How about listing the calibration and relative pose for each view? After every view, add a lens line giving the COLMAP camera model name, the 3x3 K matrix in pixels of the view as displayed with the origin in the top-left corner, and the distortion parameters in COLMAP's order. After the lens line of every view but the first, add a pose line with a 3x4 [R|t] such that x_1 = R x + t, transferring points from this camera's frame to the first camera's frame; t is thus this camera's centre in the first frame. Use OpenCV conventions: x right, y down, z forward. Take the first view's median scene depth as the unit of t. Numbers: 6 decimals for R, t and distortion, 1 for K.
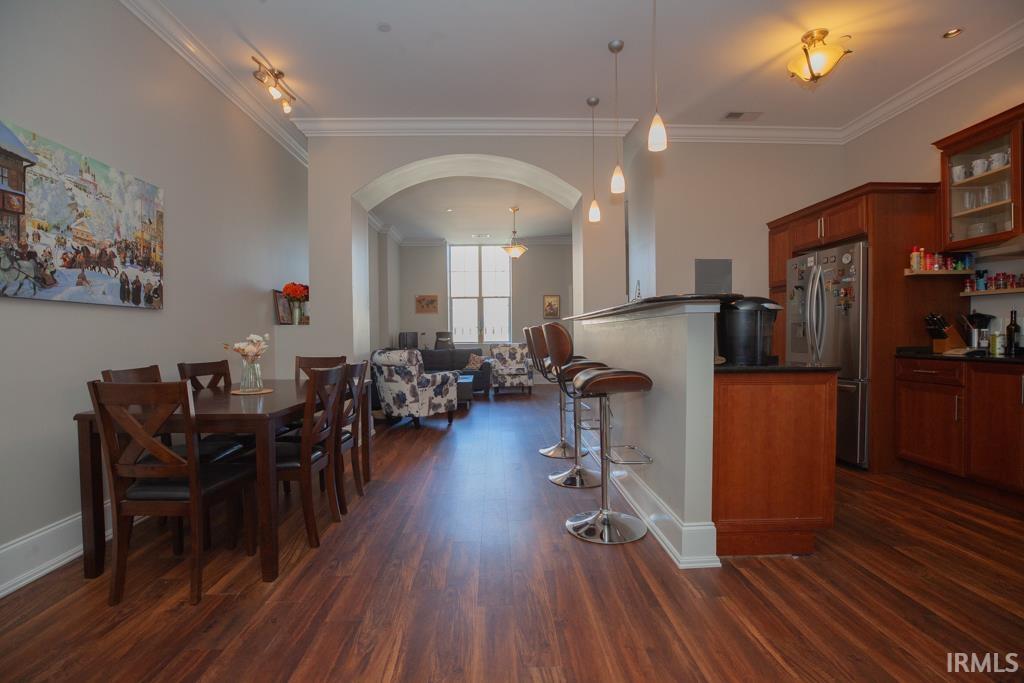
lens RADIAL K [[463.1, 0, 506.6], [0, 463.1, 343.8], [0, 0, 1]] dist [-0.045155, 0.012768]
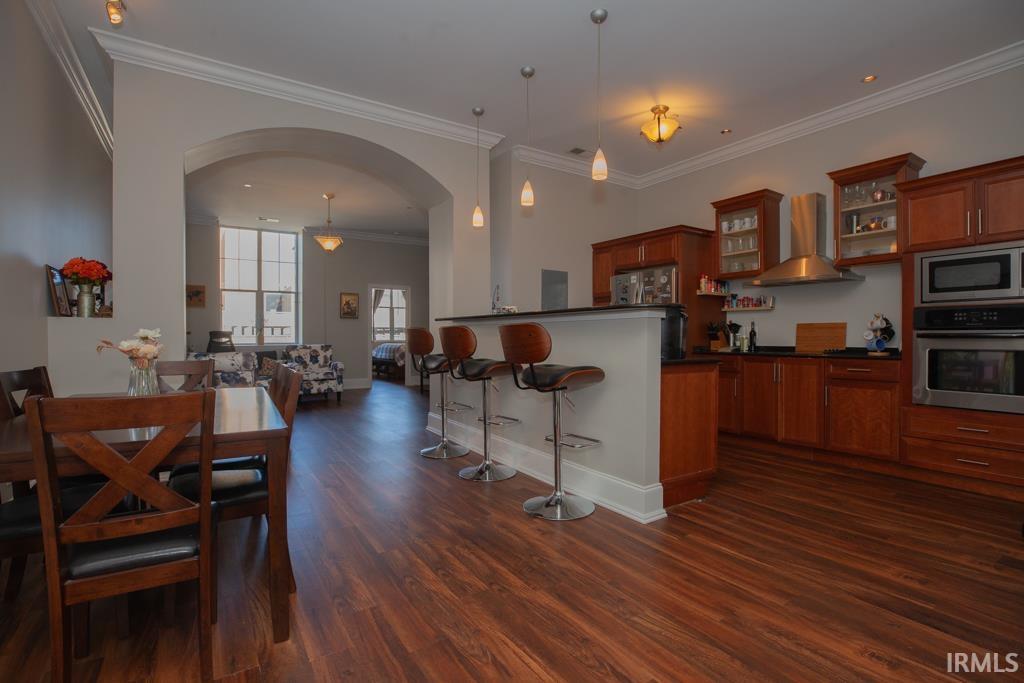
lens RADIAL K [[478.7, 0, 512.0], [0, 478.7, 341.5], [0, 0, 1]] dist [-0.047812, 0.013616]
pose [[0.851673, 0.003990, 0.524059, -0.404015], [0.001672, 0.999945, -0.010331, 0.007276], [-0.524072, 0.009675, 0.851619, 0.059421]]
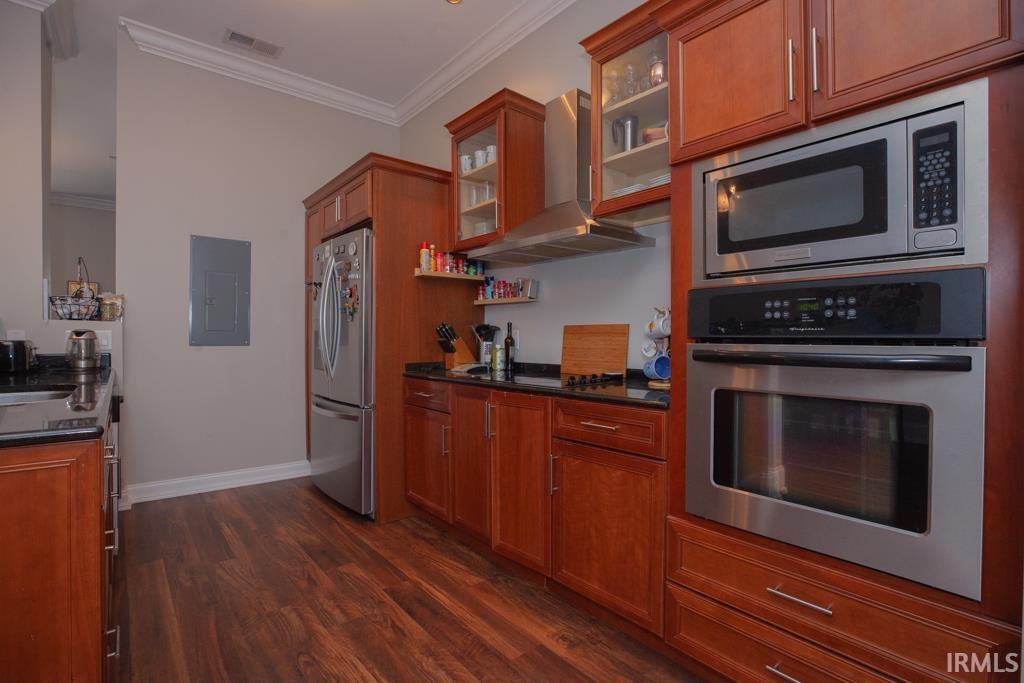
lens RADIAL K [[478.7, 0, 512.0], [0, 478.7, 341.5], [0, 0, 1]] dist [-0.047812, 0.013616]
pose [[0.780670, 0.004836, 0.624925, 0.528485], [0.002167, 0.999943, -0.010445, -0.024920], [-0.624940, 0.009508, 0.780615, 0.232033]]
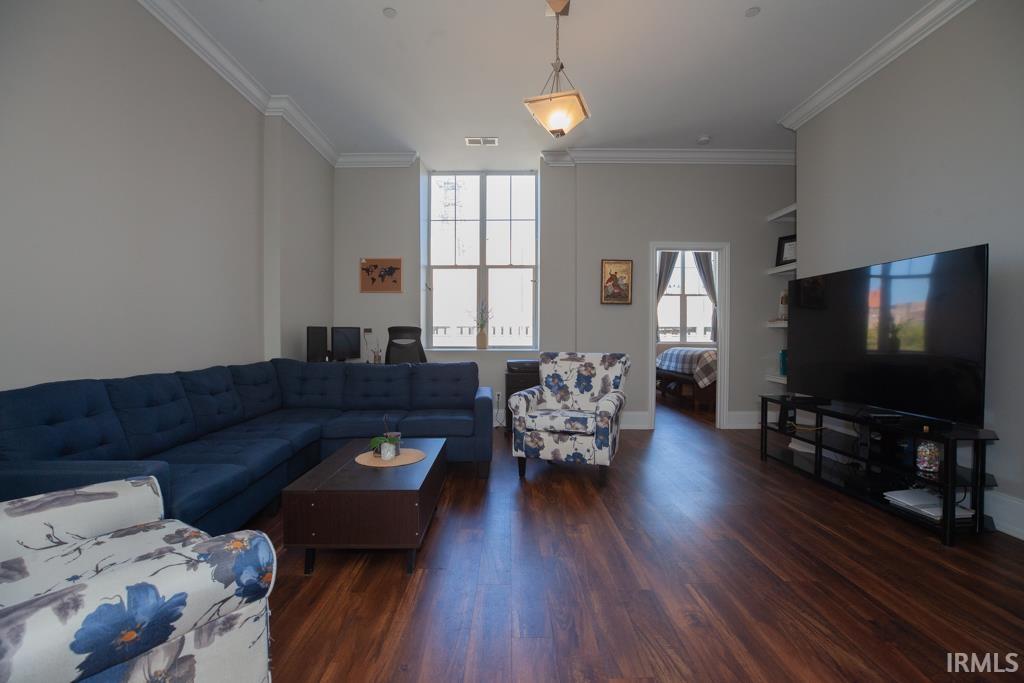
lens RADIAL K [[438.0, 0, 512.0], [0, 438.0, 341.5], [0, 0, 1]] dist [-0.039965, -0.000001]
pose [[0.999961, 0.007151, 0.005274, -0.080461], [-0.007122, 0.999959, -0.005520, -0.024384], [-0.005314, 0.005482, 0.999971, 1.633715]]
